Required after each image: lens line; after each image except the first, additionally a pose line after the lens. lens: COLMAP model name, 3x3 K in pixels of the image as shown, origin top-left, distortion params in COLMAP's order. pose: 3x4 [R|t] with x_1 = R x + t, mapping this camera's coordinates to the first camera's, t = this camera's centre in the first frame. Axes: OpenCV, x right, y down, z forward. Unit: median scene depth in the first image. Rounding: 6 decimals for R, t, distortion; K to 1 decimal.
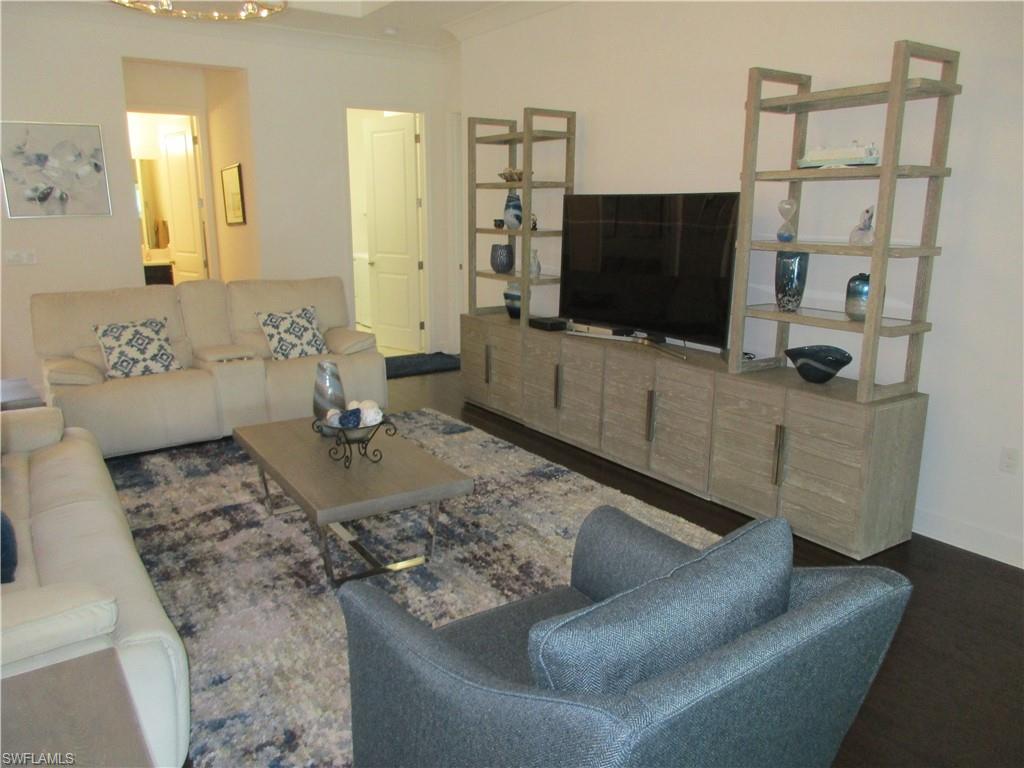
lens RADIAL K [[768.3, 0, 516.2], [0, 768.3, 383.3], [0, 0, 1]] dist [0.006992, 0.000032]
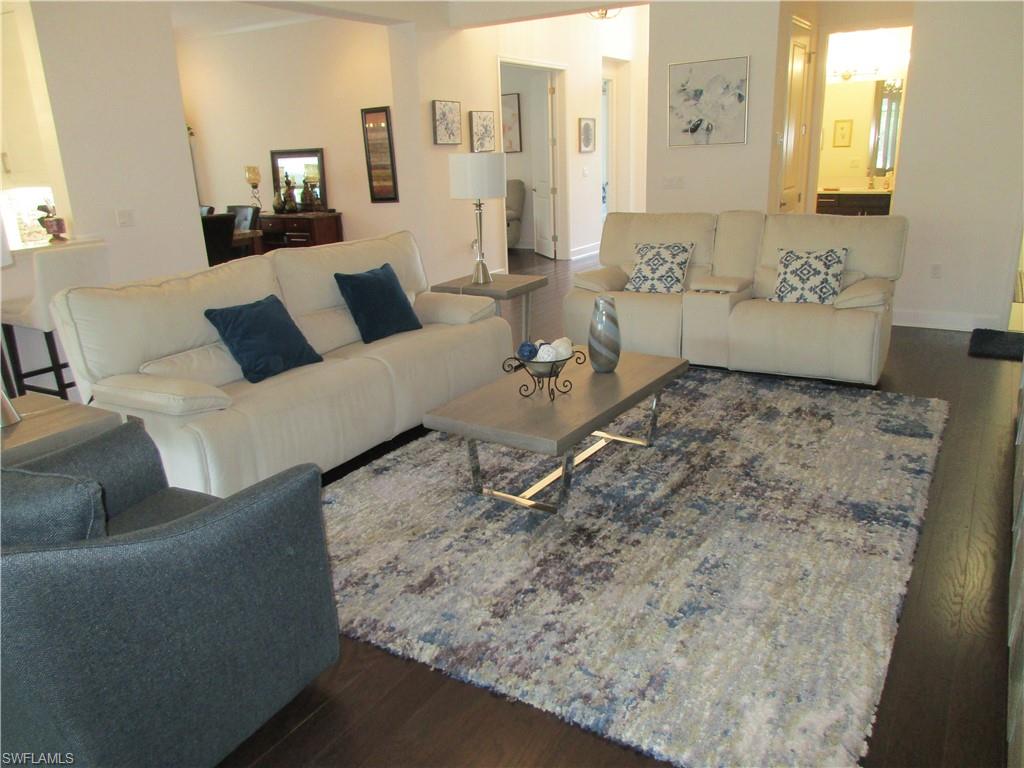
lens RADIAL K [[768.3, 0, 516.7], [0, 768.3, 384.3], [0, 0, 1]] dist [0.006992, 0.000032]
pose [[0.404679, 0.262013, -0.876119, 0.442032], [-0.173266, 0.962688, 0.207871, -0.078886], [0.897894, 0.067680, 0.434978, 0.339955]]
